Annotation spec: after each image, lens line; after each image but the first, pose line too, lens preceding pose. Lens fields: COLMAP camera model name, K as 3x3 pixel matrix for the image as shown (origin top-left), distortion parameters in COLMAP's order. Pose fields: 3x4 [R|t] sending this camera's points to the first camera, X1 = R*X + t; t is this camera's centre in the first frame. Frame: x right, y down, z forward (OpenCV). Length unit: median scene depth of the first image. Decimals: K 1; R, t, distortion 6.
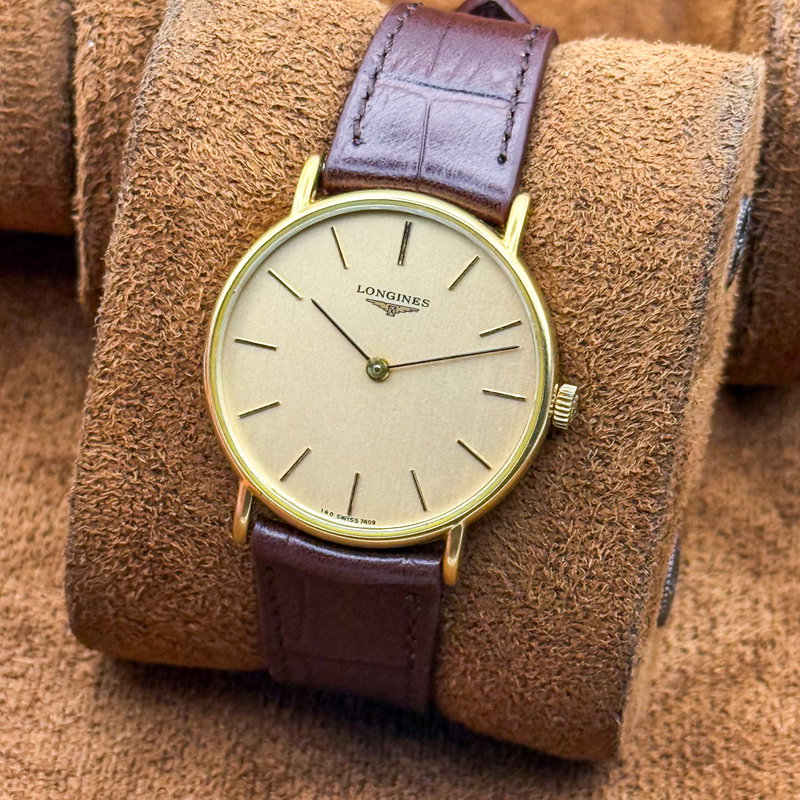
lens RADIAL K [[3177.0, 0, 373.3], [0, 3177.0, 380.9], [0, 0, 1]] dist [0.469132, 0.000000]
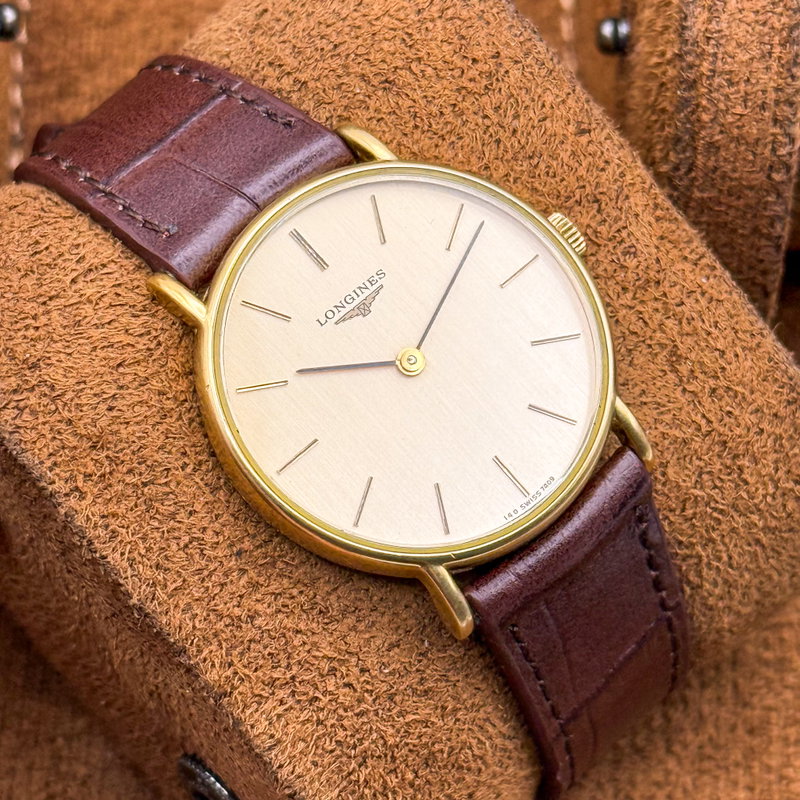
lens RADIAL K [[3177.0, 0, 398.0], [0, 3177.0, 394.5], [0, 0, 1]] dist [0.469132, 0.000000]
pose [[0.549464, -0.702927, 0.451645, -0.379524], [0.793276, 0.608599, -0.017883, 0.013671], [-0.262301, 0.368105, 0.892019, 0.249945]]
